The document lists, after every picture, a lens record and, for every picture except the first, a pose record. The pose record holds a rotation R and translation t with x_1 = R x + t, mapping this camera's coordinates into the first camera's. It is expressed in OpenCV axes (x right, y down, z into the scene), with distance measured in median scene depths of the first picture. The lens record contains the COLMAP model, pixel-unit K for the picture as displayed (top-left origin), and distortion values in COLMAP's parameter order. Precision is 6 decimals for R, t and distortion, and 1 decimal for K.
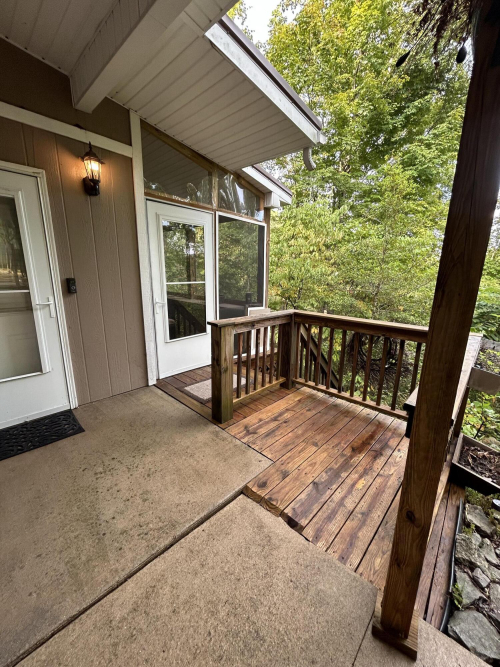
lens RADIAL K [[267.1, 0, 249.7], [0, 267.1, 333.4], [0, 0, 1]] dist [0.001540, 0.000574]
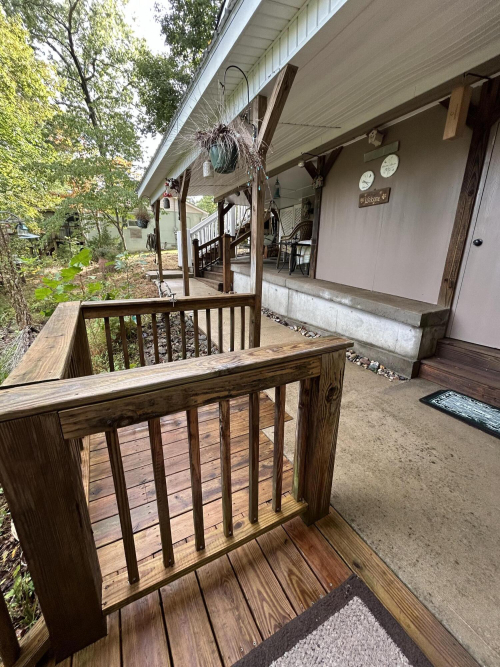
lens RADIAL K [[267.1, 0, 249.4], [0, 267.1, 333.3], [0, 0, 1]] dist [0.001540, 0.000574]
pose [[-0.946043, -0.115881, 0.302613, -0.143661], [0.046745, 0.875298, 0.481319, -0.382627], [-0.320652, 0.469494, -0.822653, 1.742829]]
